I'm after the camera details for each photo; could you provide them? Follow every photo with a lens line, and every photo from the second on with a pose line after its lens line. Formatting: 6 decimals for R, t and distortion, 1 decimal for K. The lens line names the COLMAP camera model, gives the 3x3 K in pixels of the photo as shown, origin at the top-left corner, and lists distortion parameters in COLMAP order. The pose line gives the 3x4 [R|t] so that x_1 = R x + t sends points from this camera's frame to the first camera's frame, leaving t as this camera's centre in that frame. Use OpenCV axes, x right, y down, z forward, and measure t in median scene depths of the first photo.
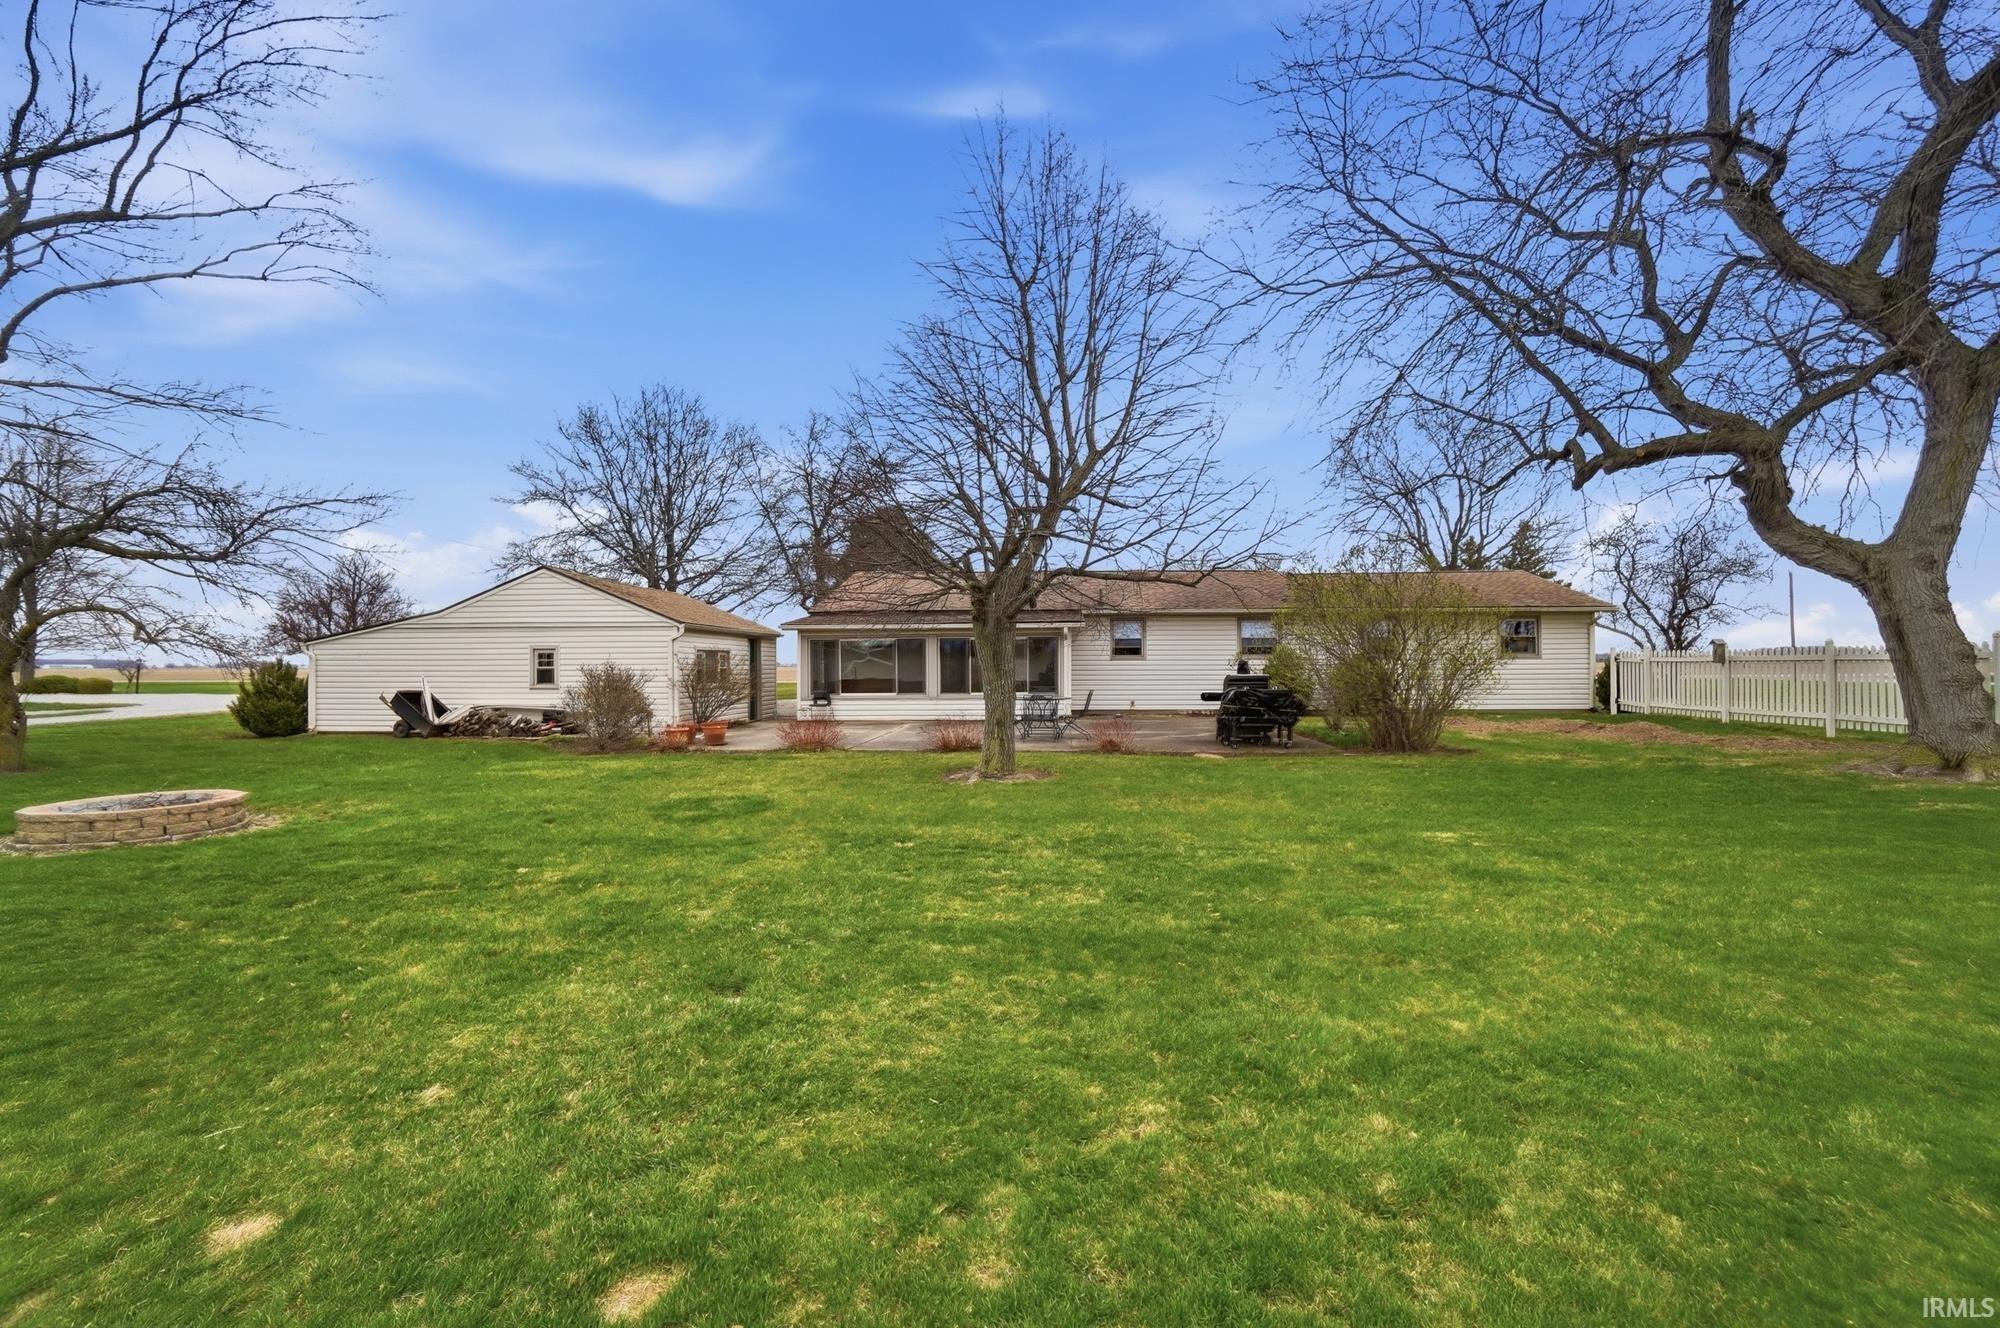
lens RADIAL K [[886.9, 0, 998.8], [0, 886.9, 657.4], [0, 0, 1]] dist [-0.027128, 0.001123]
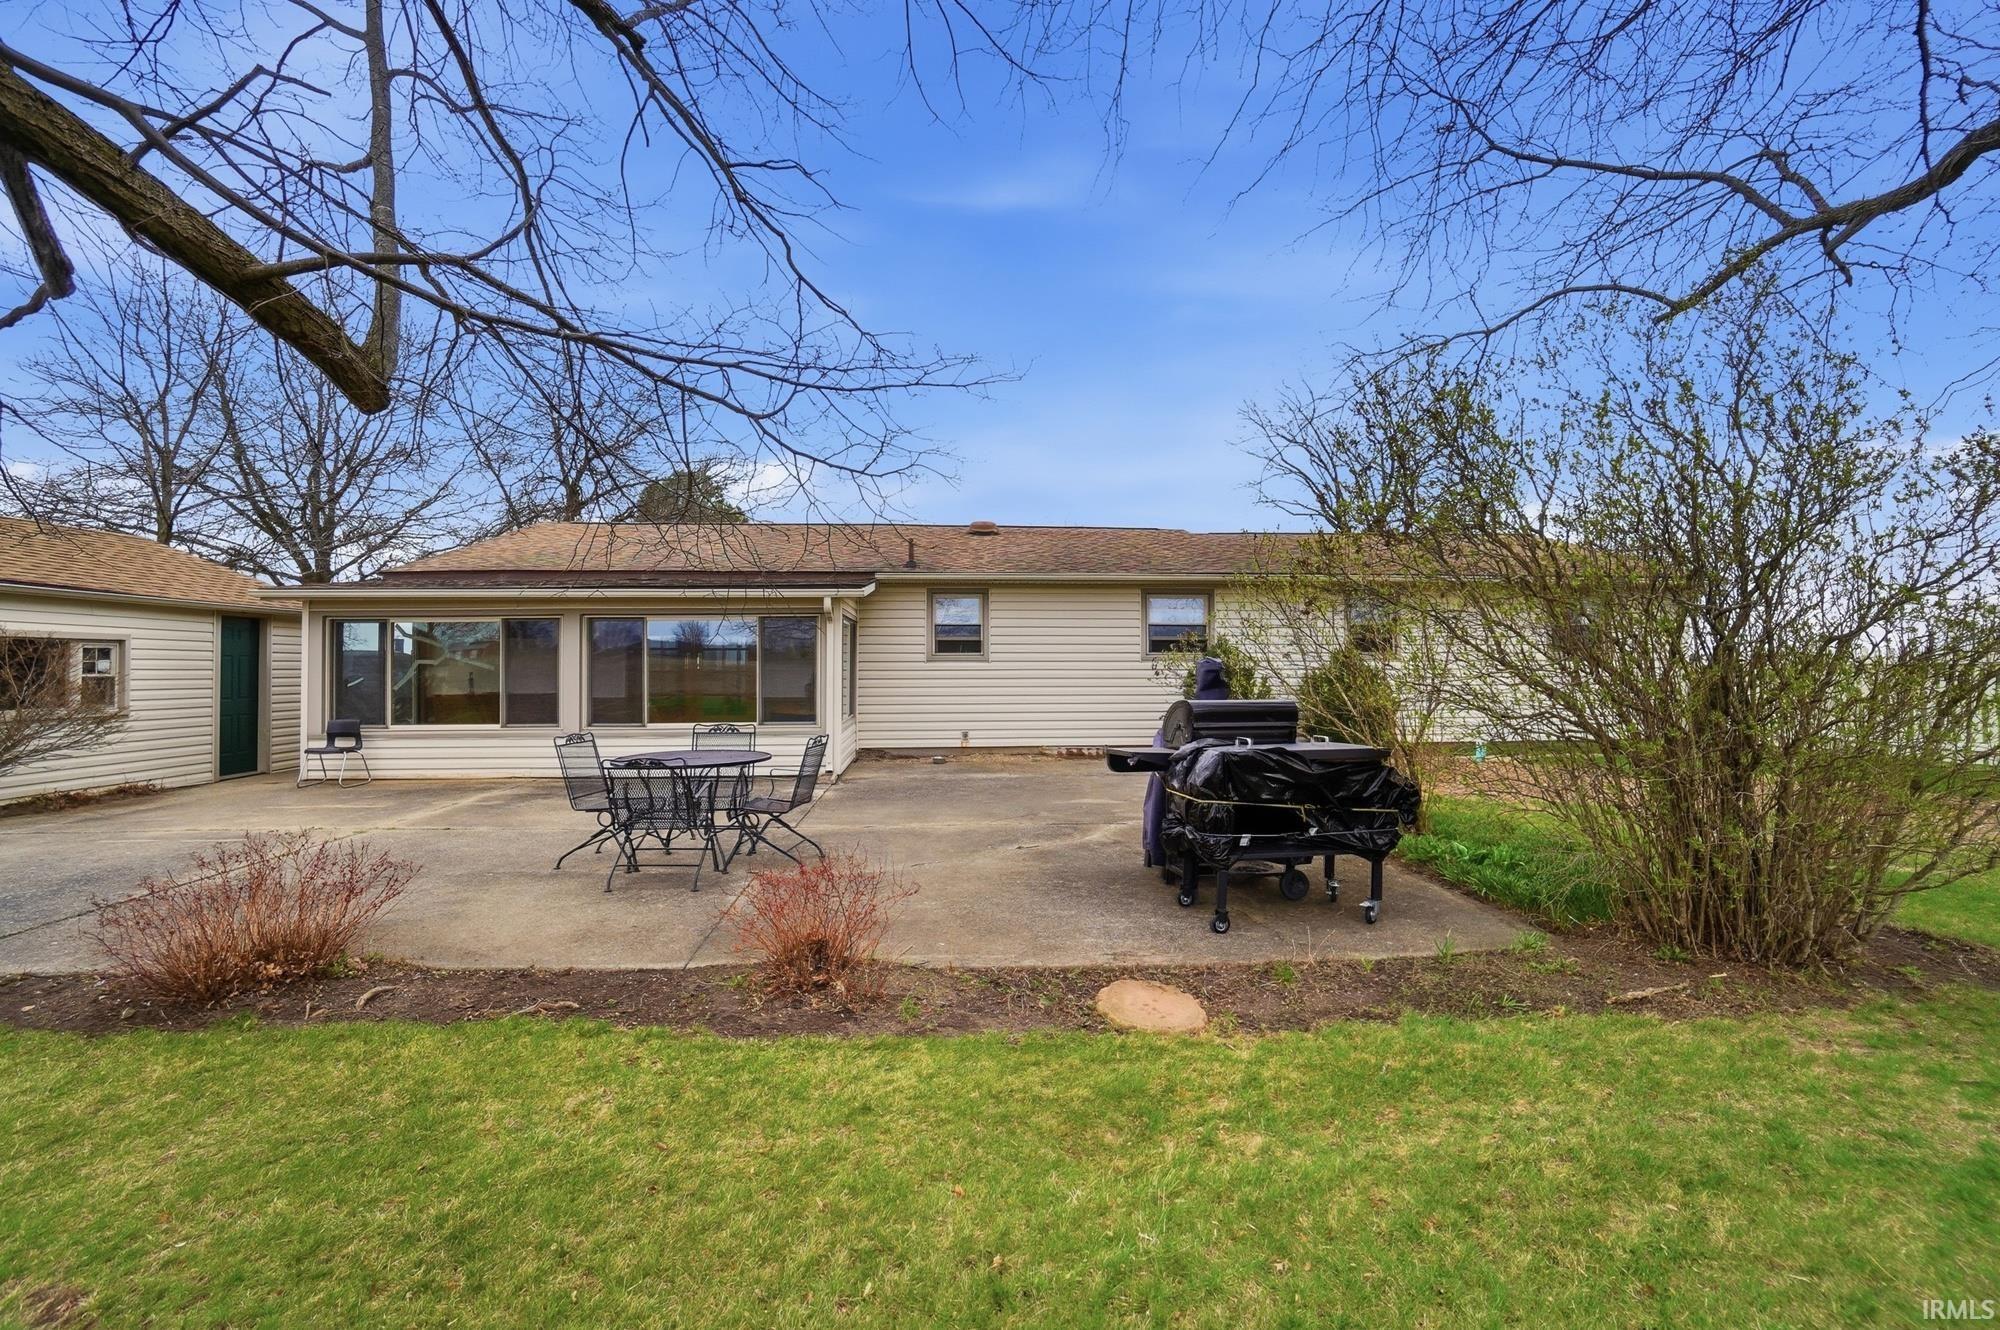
lens RADIAL K [[886.9, 0, 998.8], [0, 886.9, 658.4], [0, 0, 1]] dist [-0.027128, 0.001123]
pose [[0.988312, 0.002421, 0.152428, 0.086345], [-0.002209, 0.999996, -0.001560, 0.002118], [-0.152431, 0.001205, 0.988313, 0.436823]]
